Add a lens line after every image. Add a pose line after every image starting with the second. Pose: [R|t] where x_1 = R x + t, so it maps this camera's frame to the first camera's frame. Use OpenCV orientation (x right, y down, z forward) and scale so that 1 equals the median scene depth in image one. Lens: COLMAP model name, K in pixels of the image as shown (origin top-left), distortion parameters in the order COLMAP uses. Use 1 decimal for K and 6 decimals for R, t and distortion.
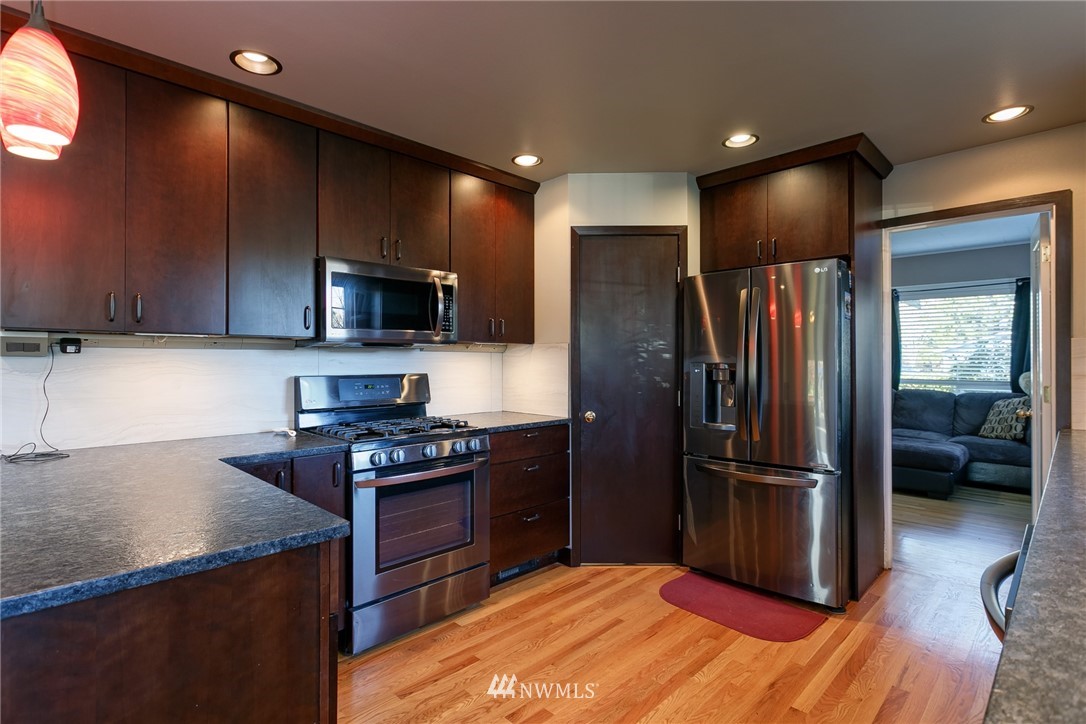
lens RADIAL K [[530.0, 0, 532.2], [0, 530.0, 357.0], [0, 0, 1]] dist [0.006161, 0.001467]
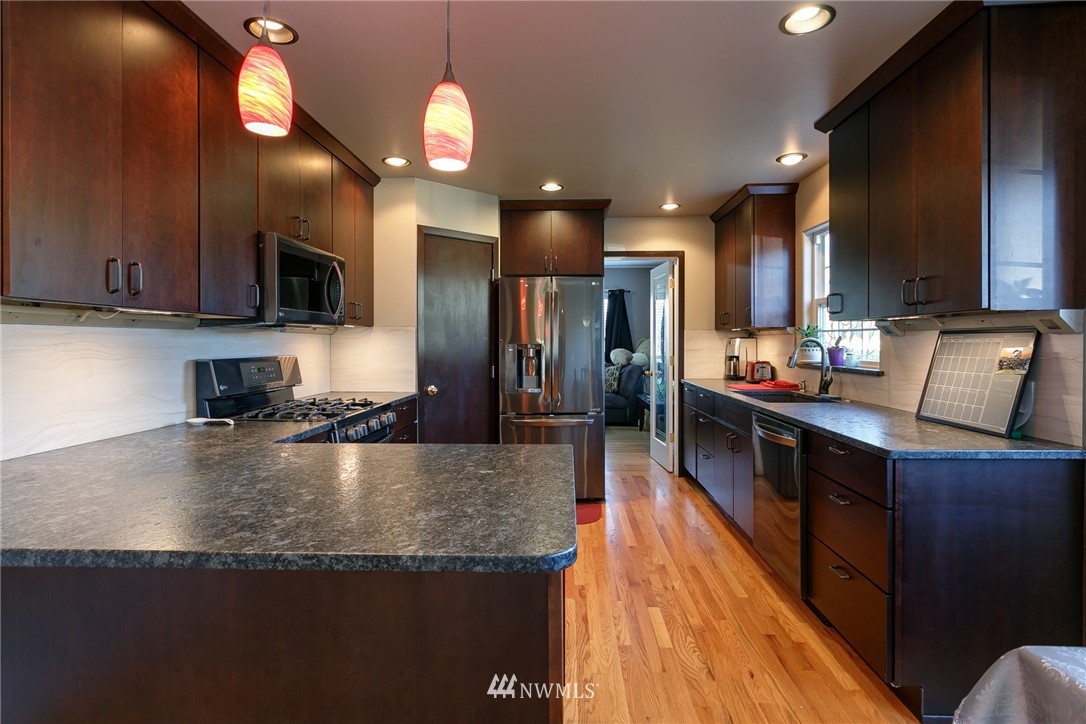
lens RADIAL K [[530.0, 0, 552.6], [0, 530.0, 346.2], [0, 0, 1]] dist [0.006161, 0.001467]
pose [[0.726450, -0.004704, 0.687203, -0.523750], [-0.004700, 0.999919, 0.011813, 0.000563], [-0.687203, -0.011811, 0.726370, -0.032380]]
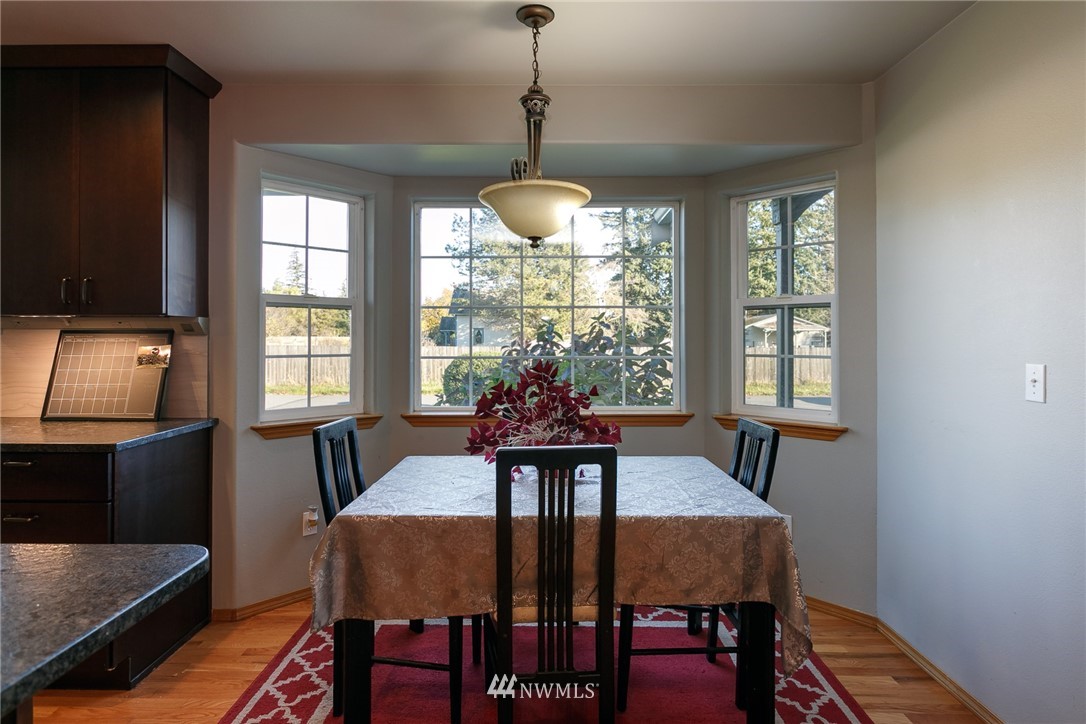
lens RADIAL K [[598.8, 0, 527.1], [0, 598.8, 332.3], [0, 0, 1]] dist [-0.005185, 0.000013]
pose [[-0.700361, 0.010685, 0.713709, -0.671542], [-0.004625, 0.999799, -0.019506, 0.001565], [-0.713774, -0.016962, -0.700171, 0.258688]]
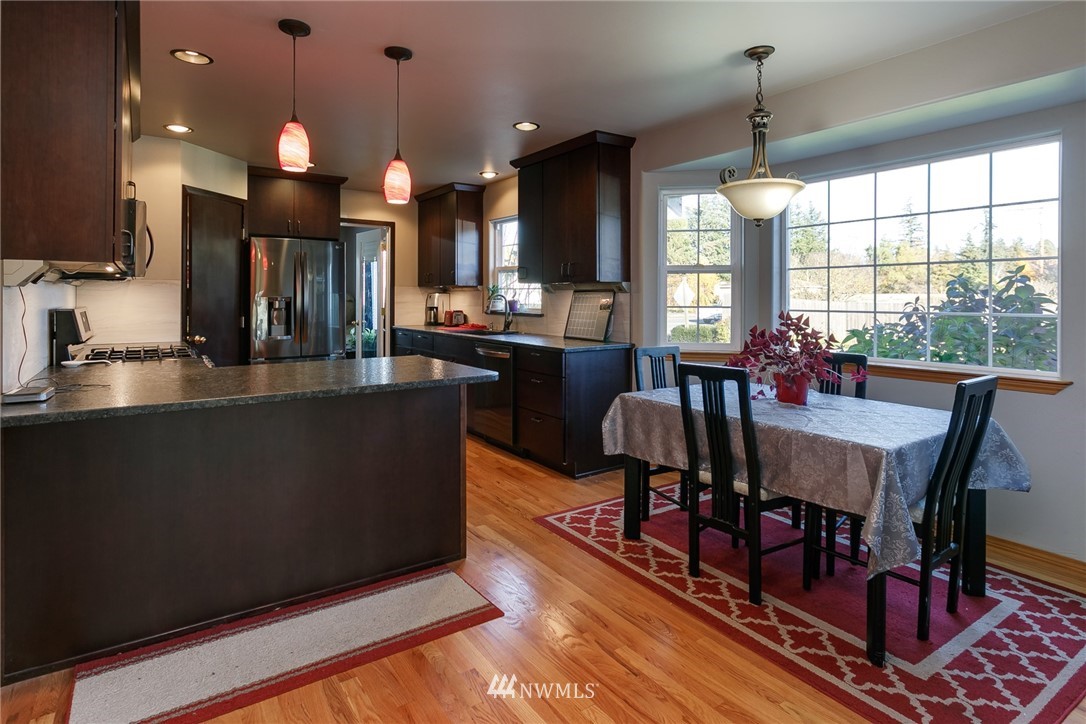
lens RADIAL K [[567.3, 0, 519.7], [0, 567.3, 297.0], [0, 0, 1]] dist [0.002985, 0.000402]
pose [[0.205282, 0.001576, 0.978702, -1.091143], [-0.010710, 0.999942, 0.000637, 0.002686], [-0.978644, -0.010612, 0.205287, -0.028380]]
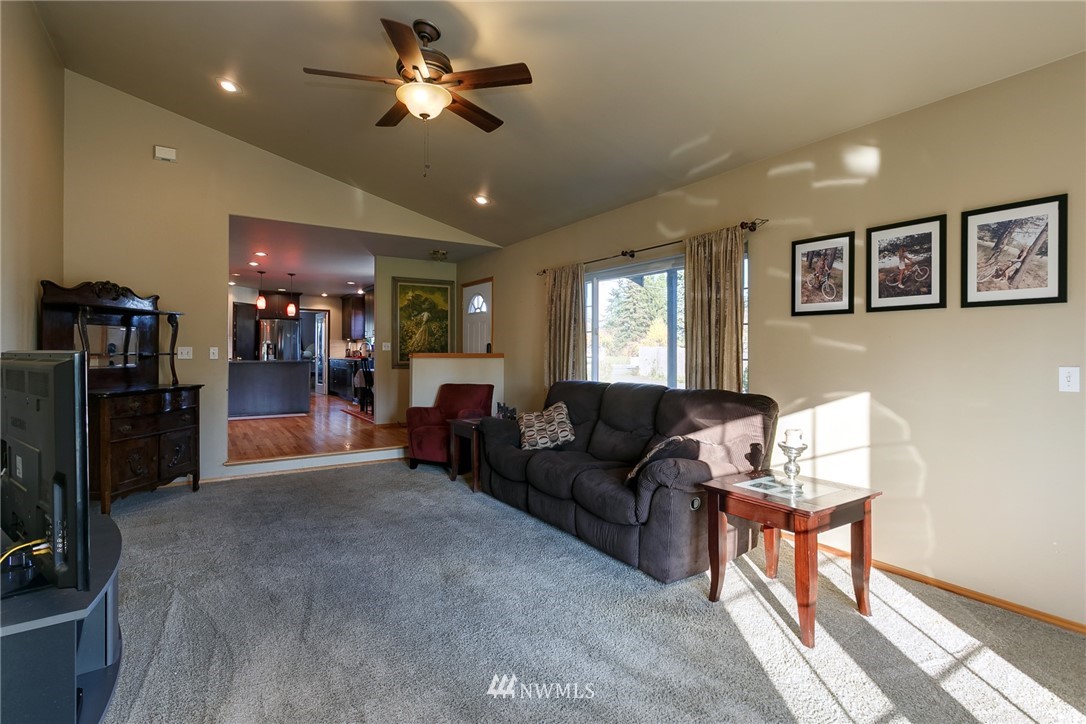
lens RADIAL K [[530.0, 0, 533.9], [0, 530.0, 345.5], [0, 0, 1]] dist [0.006161, 0.001467]
pose [[0.223507, 0.015479, 0.974579, -2.881035], [-0.009066, 0.999864, -0.013801, 0.060806], [-0.974660, -0.005751, 0.223617, -1.665130]]
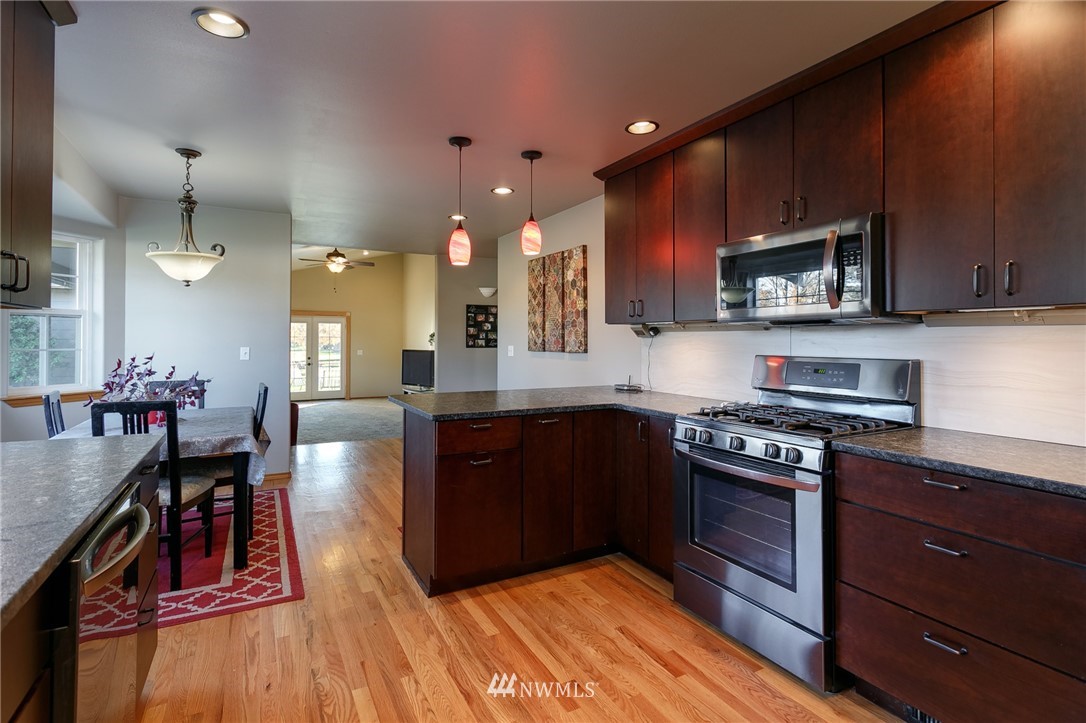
lens RADIAL K [[530.0, 0, 538.7], [0, 530.0, 336.2], [0, 0, 1]] dist [0.006161, 0.001467]
pose [[-0.283003, -0.003408, -0.959113, 0.585247], [0.008571, 0.999945, -0.006082, 0.000639], [0.959081, -0.009942, -0.282958, 0.736755]]
